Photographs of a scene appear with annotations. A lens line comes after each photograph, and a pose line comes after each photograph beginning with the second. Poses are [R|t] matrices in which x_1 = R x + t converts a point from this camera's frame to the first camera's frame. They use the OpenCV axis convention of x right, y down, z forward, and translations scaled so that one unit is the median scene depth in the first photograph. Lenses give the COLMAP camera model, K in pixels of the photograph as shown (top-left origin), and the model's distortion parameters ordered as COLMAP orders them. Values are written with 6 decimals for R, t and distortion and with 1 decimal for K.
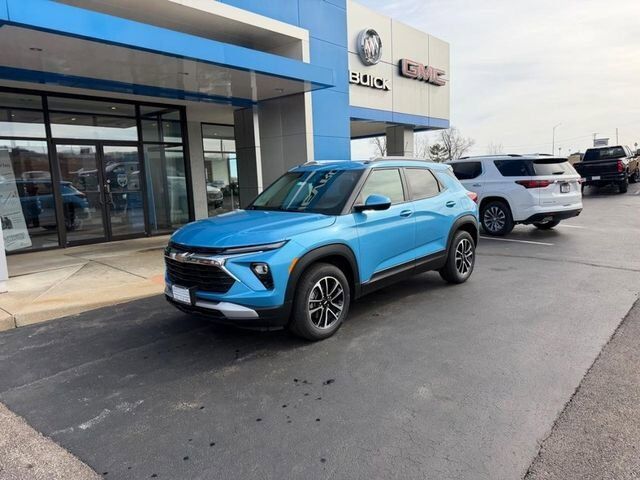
lens RADIAL K [[455.3, 0, 320.9], [0, 455.3, 237.1], [0, 0, 1]] dist [0.006320, -0.007443]
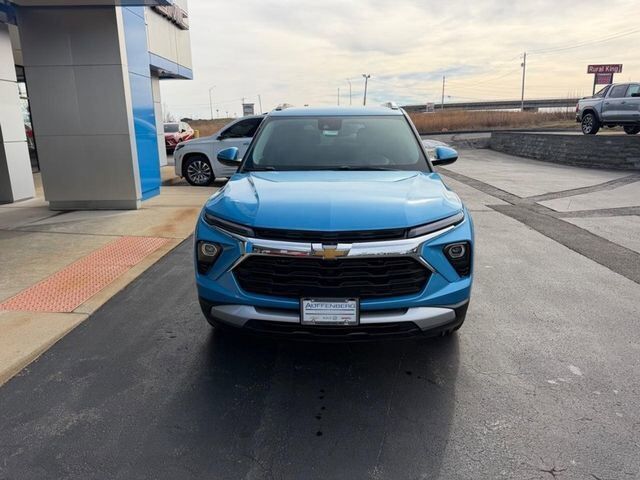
lens RADIAL K [[455.3, 0, 320.9], [0, 455.3, 237.1], [0, 0, 1]] dist [0.006320, -0.007443]
pose [[0.761647, -0.126656, 0.635493, -0.216447], [0.070881, 0.991111, 0.112580, -0.012850], [-0.644103, -0.040702, 0.763855, 0.174479]]
